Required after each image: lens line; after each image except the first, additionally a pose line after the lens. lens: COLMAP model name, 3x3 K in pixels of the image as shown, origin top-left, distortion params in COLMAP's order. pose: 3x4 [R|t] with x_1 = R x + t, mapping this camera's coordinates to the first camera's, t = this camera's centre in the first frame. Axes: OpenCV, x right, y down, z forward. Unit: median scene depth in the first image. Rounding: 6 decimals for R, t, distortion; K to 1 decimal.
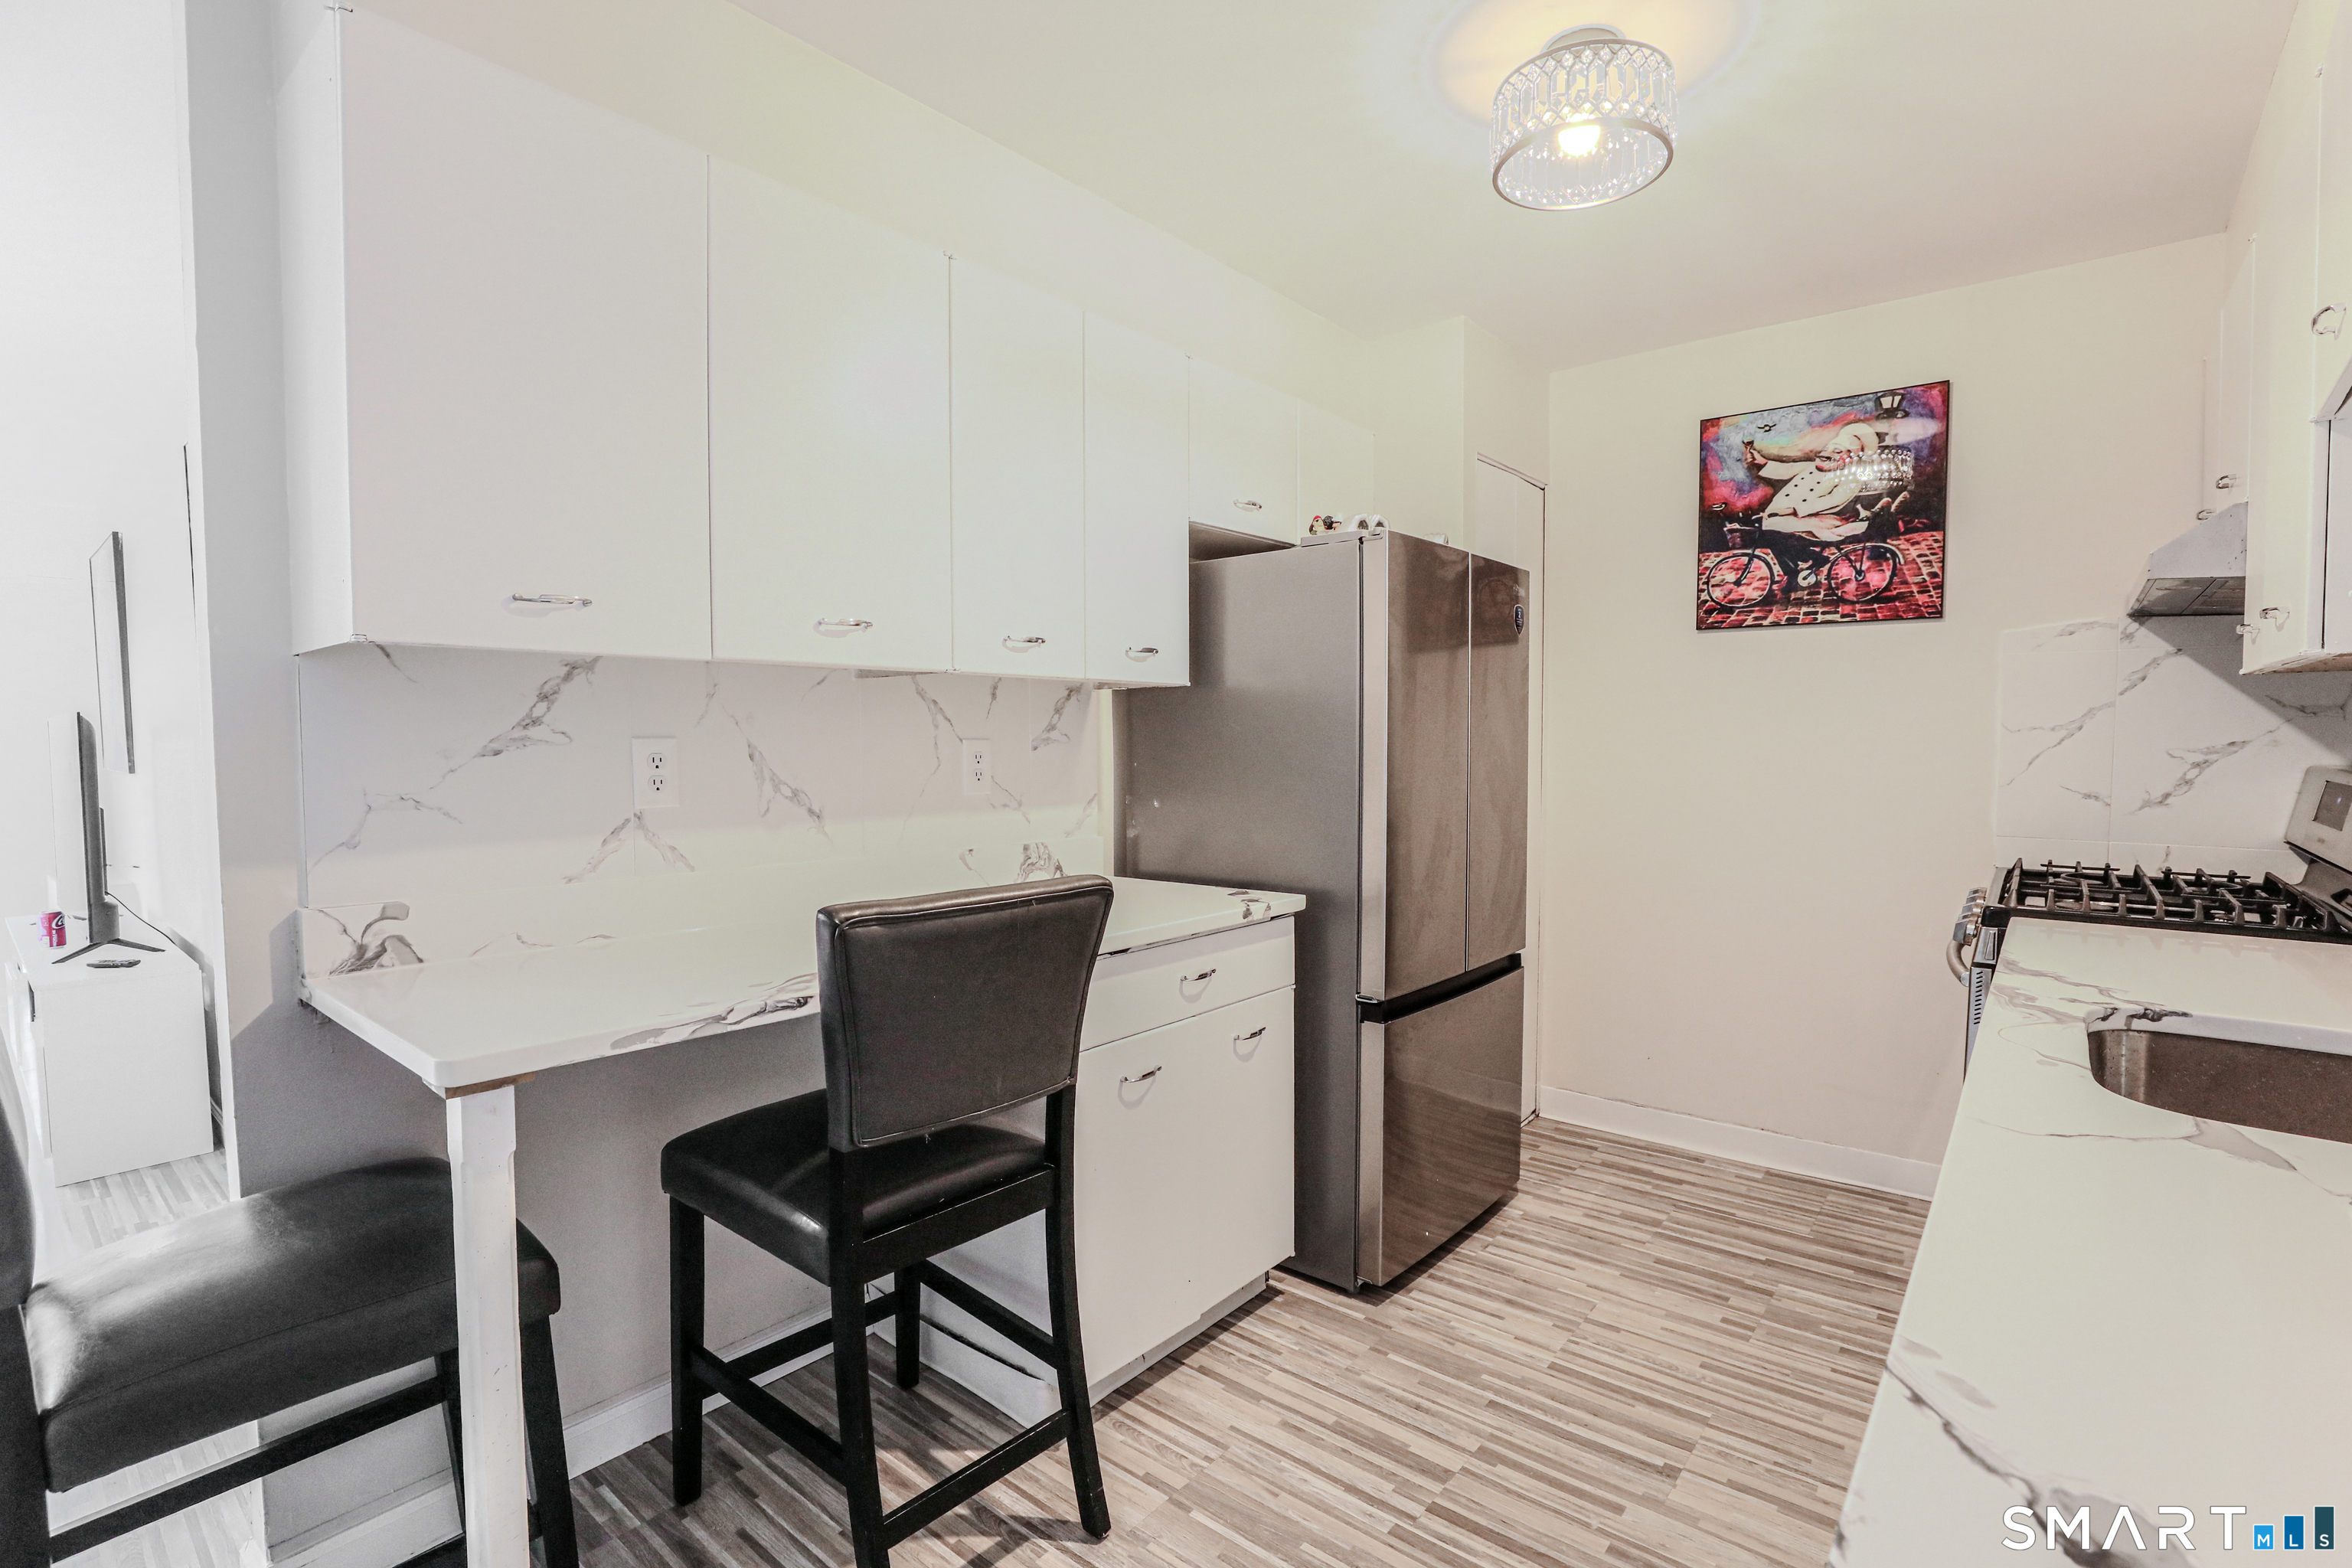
lens RADIAL K [[1096.4, 0, 1176.4], [0, 1096.4, 777.3], [0, 0, 1]] dist [-0.032033, 0.008671]
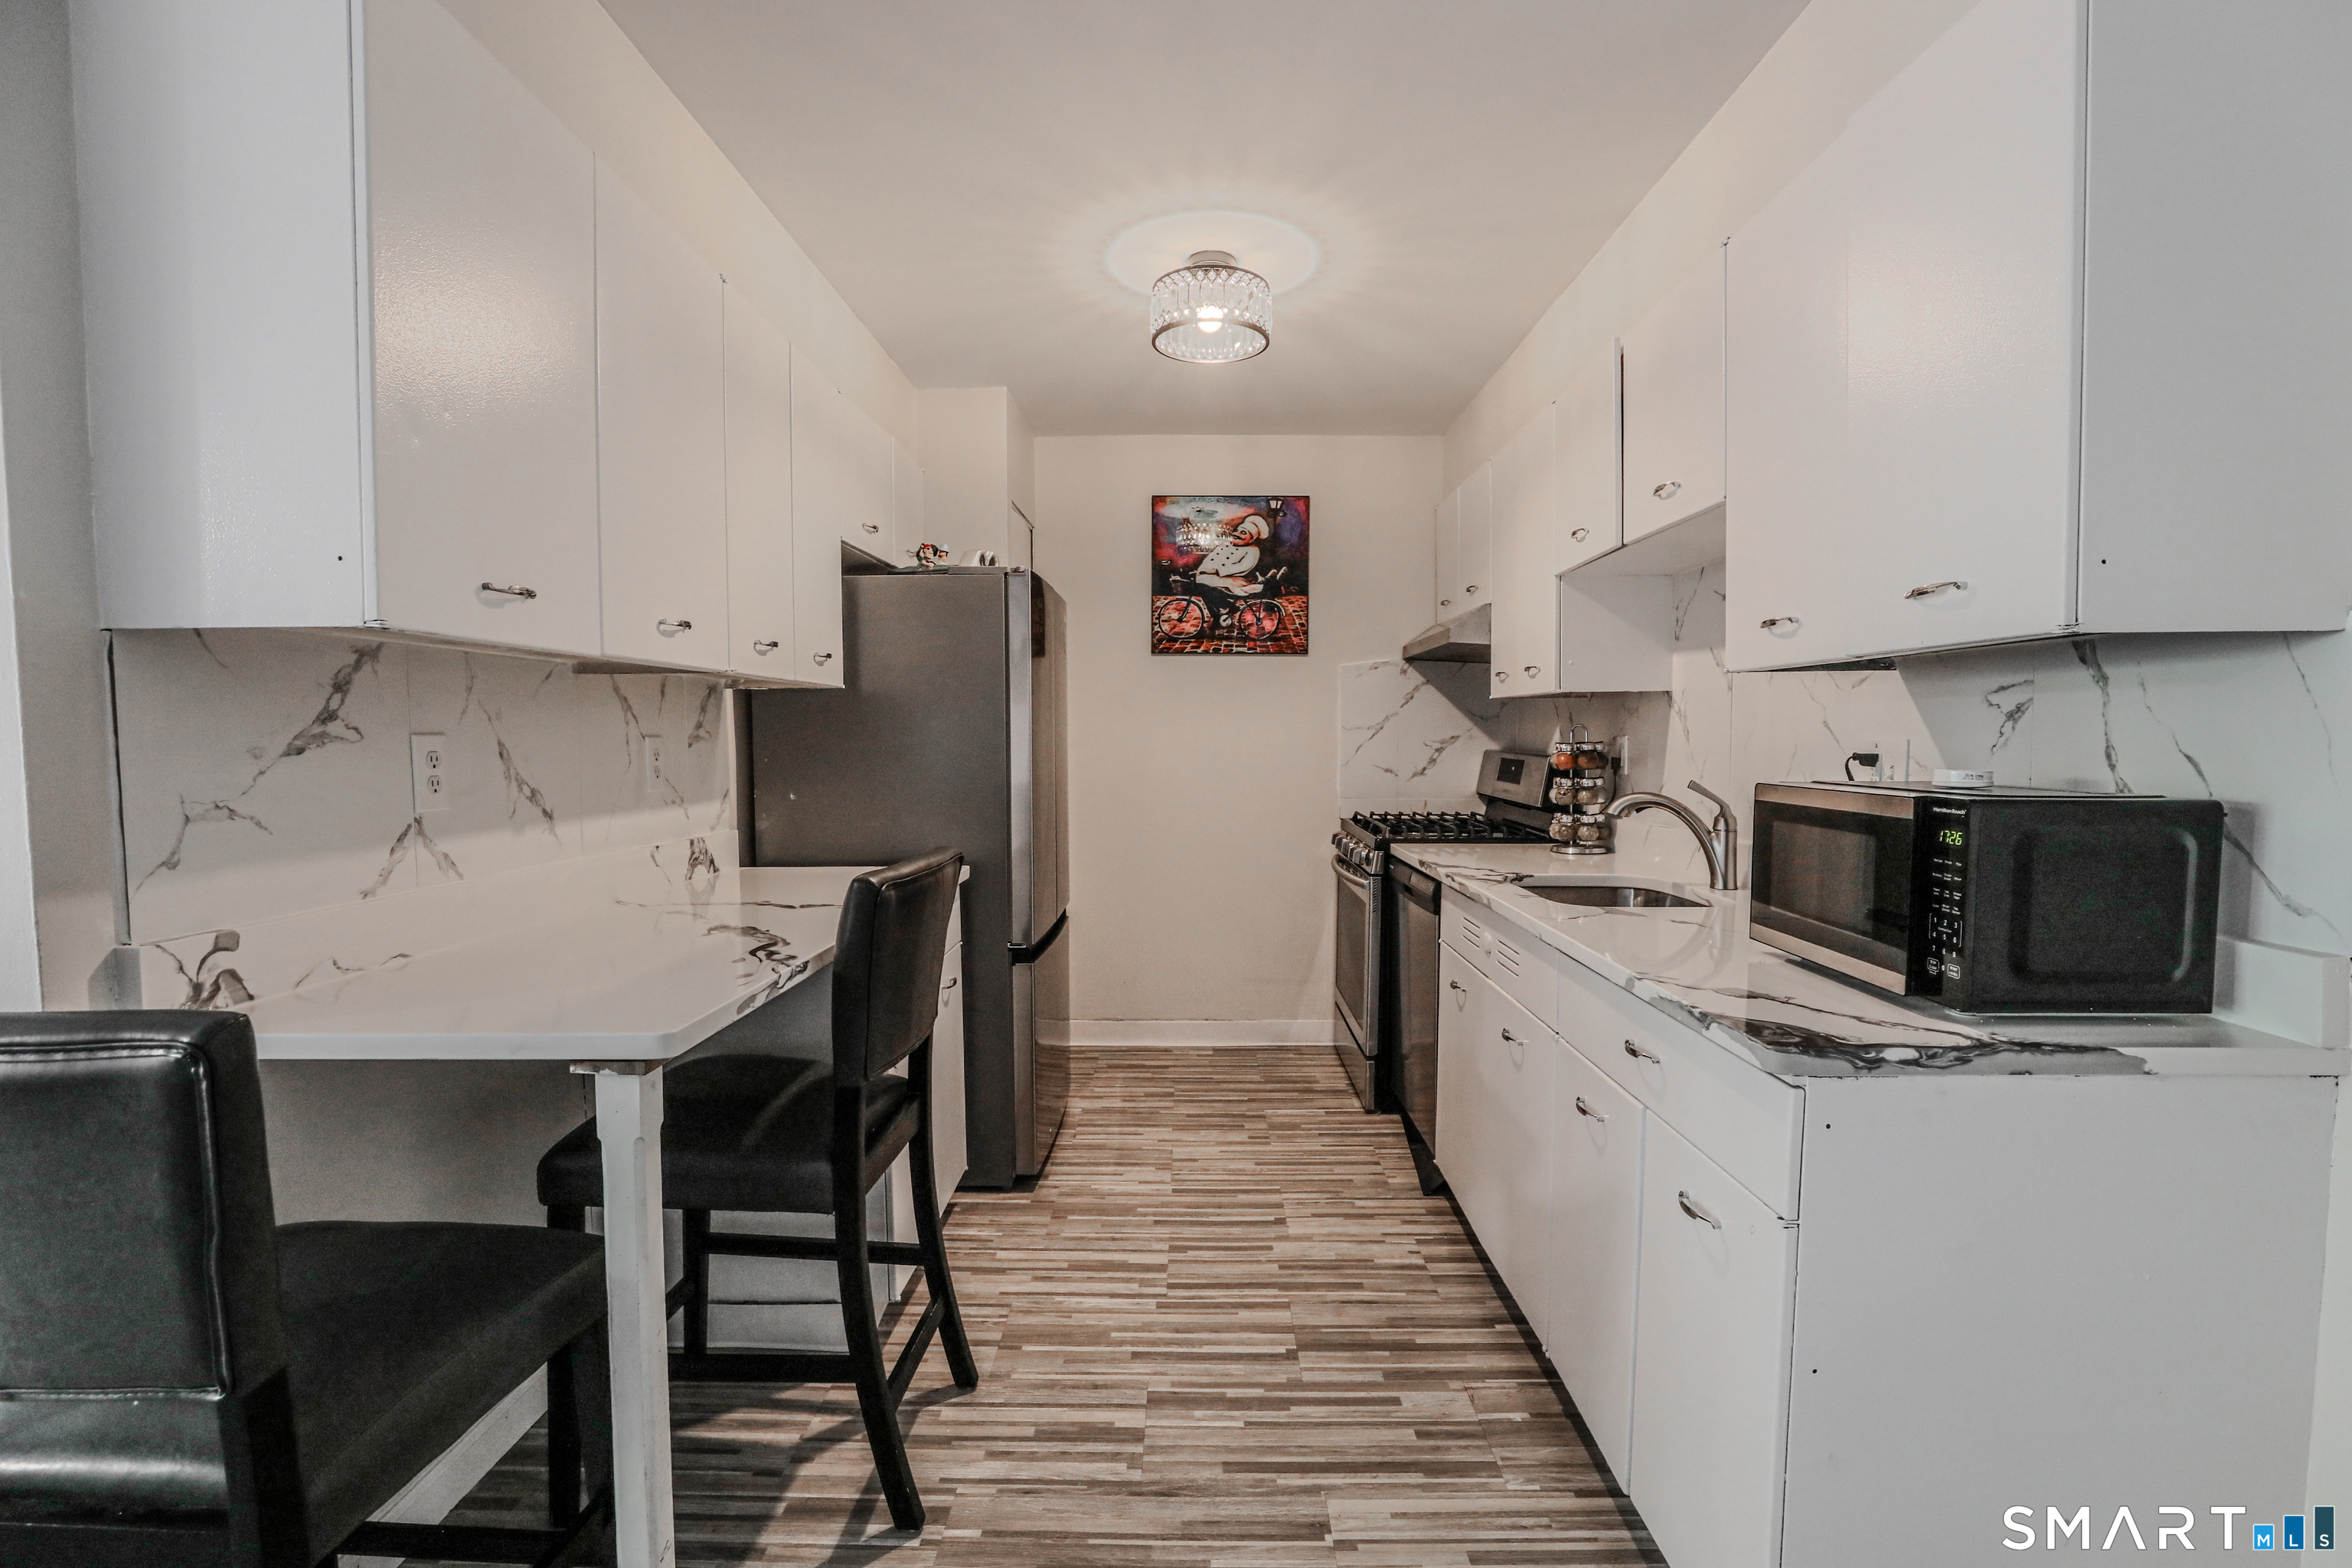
lens RADIAL K [[1096.4, 0, 1175.7], [0, 1096.4, 779.8], [0, 0, 1]] dist [-0.032033, 0.008671]
pose [[0.778143, -0.026719, 0.627519, -0.455523], [0.025564, 0.999614, 0.010862, 0.006191], [-0.627567, 0.007590, 0.778526, -0.075314]]
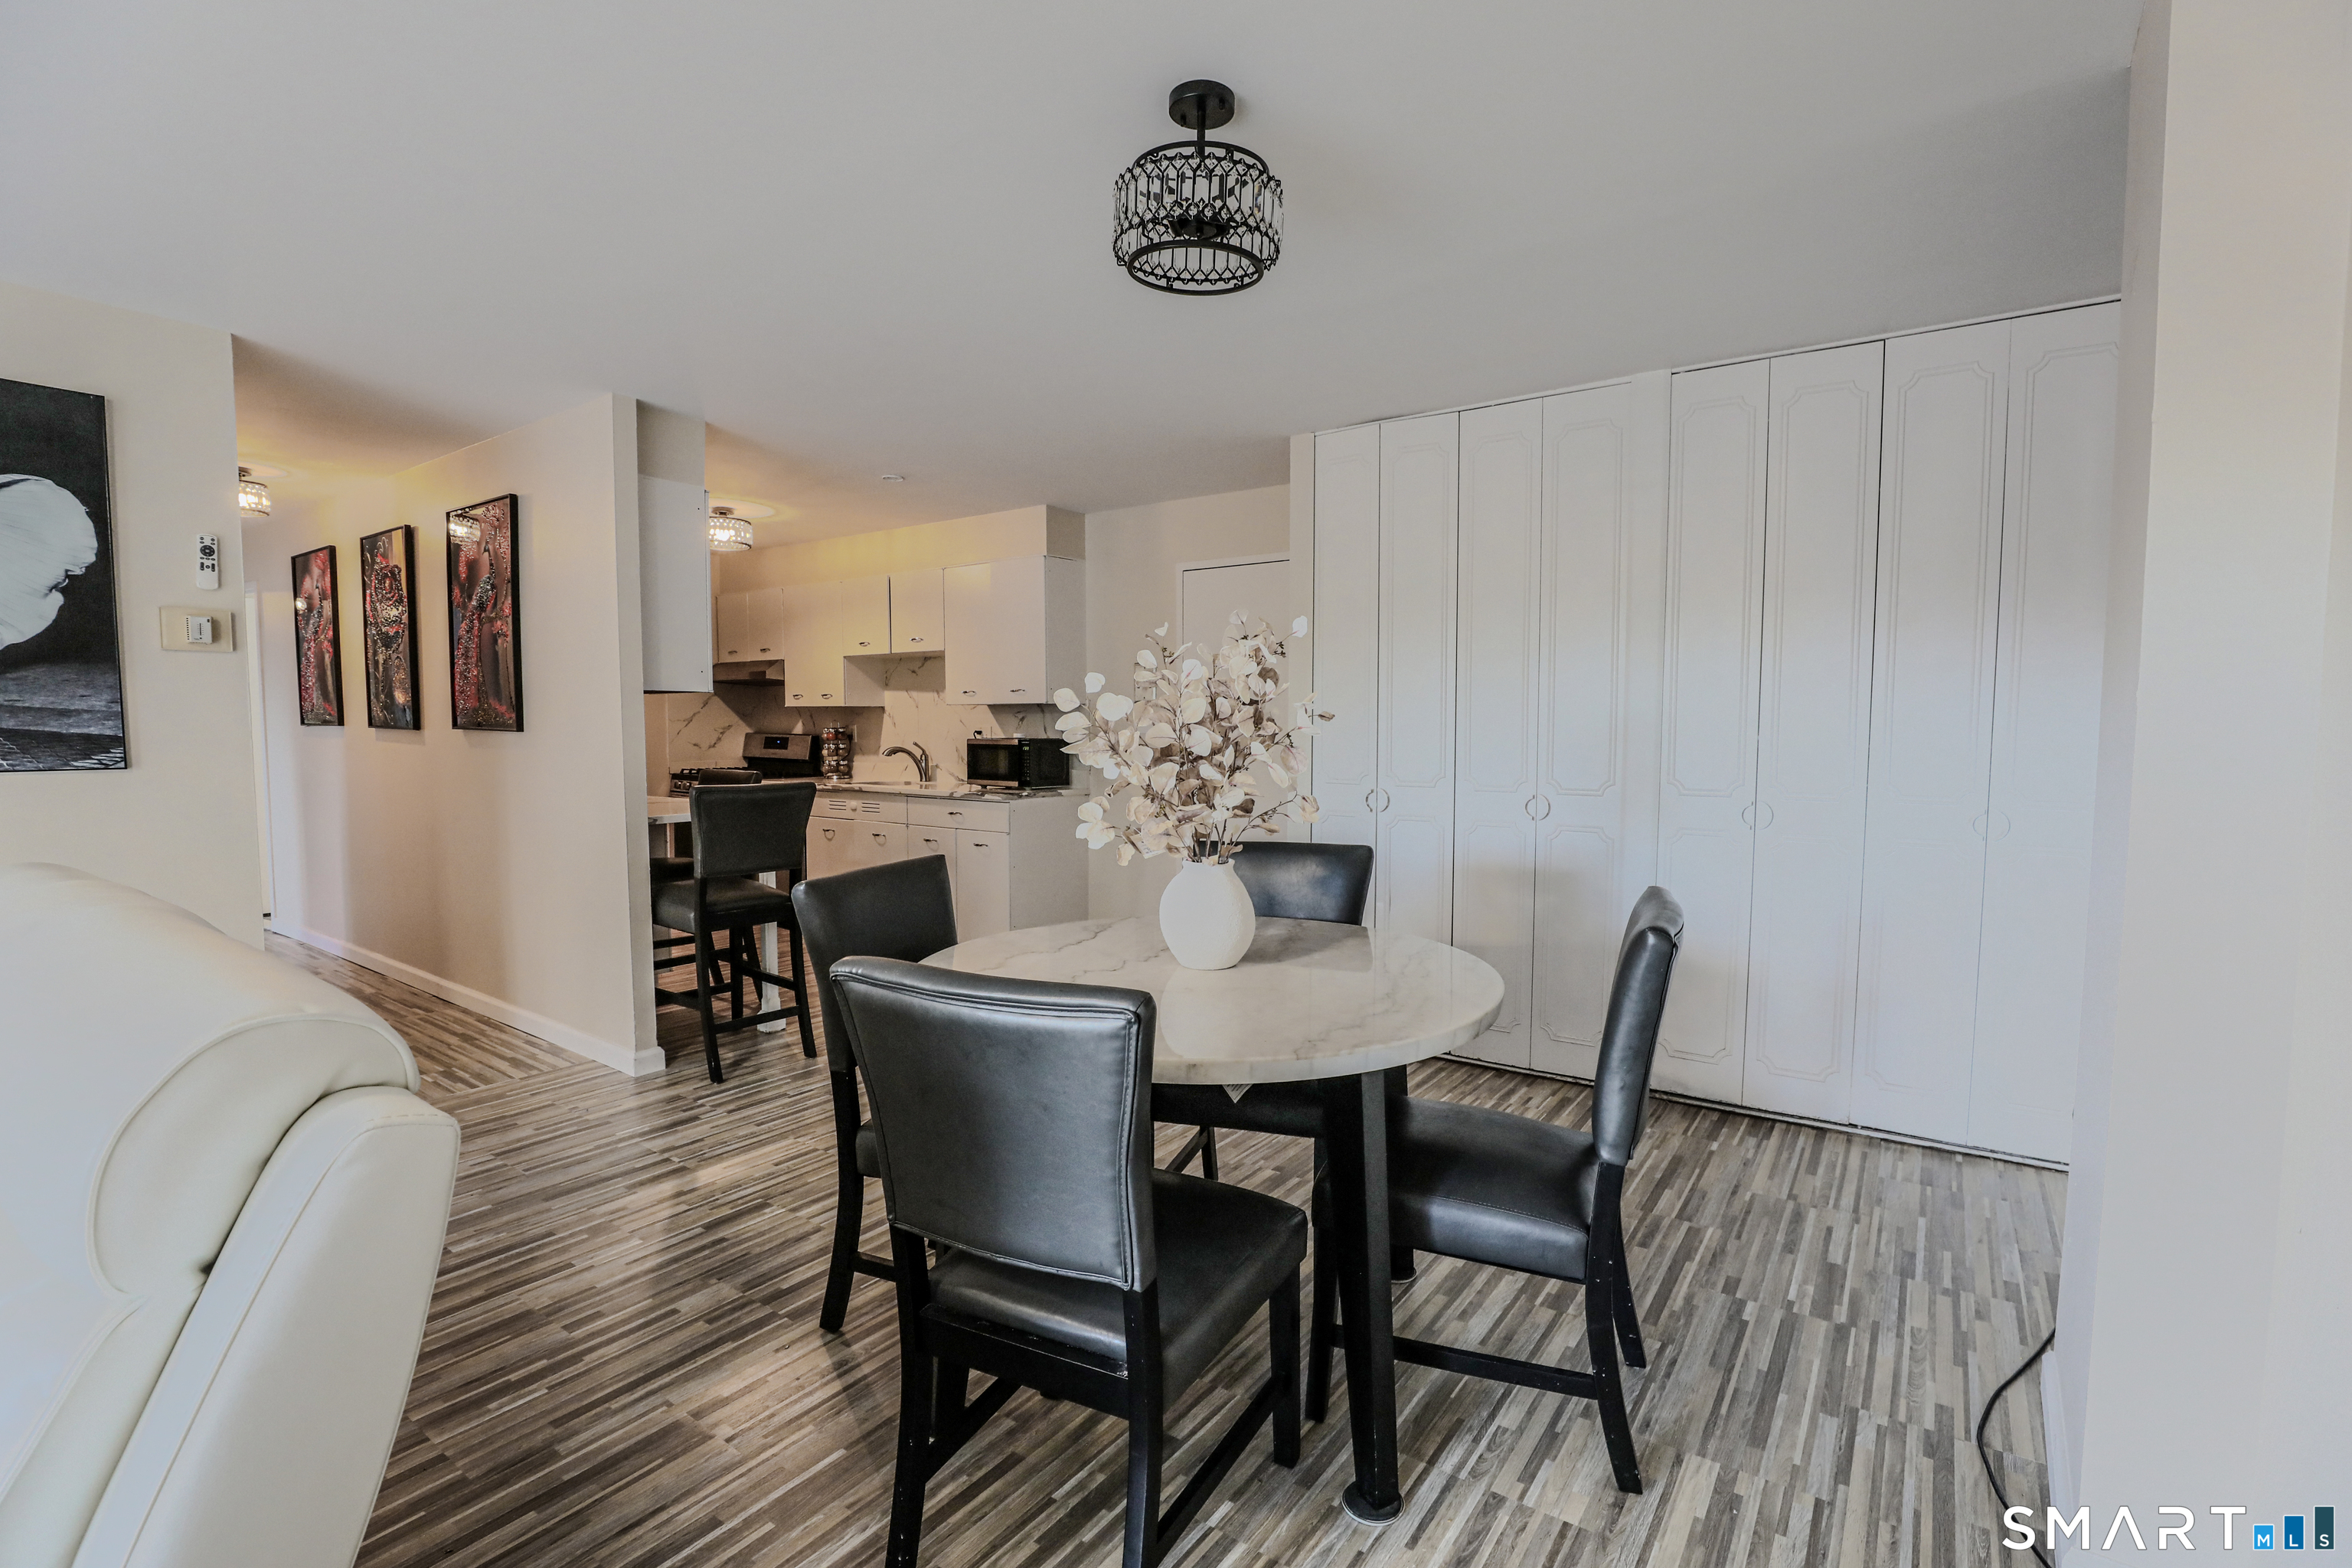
lens RADIAL K [[1096.4, 0, 1189.3], [0, 1096.4, 773.4], [0, 0, 1]] dist [-0.032033, 0.008671]
pose [[-0.067822, -0.049408, 0.996473, -2.235104], [0.040840, 0.997798, 0.052254, -0.005399], [-0.996861, 0.044240, -0.065655, -0.091515]]
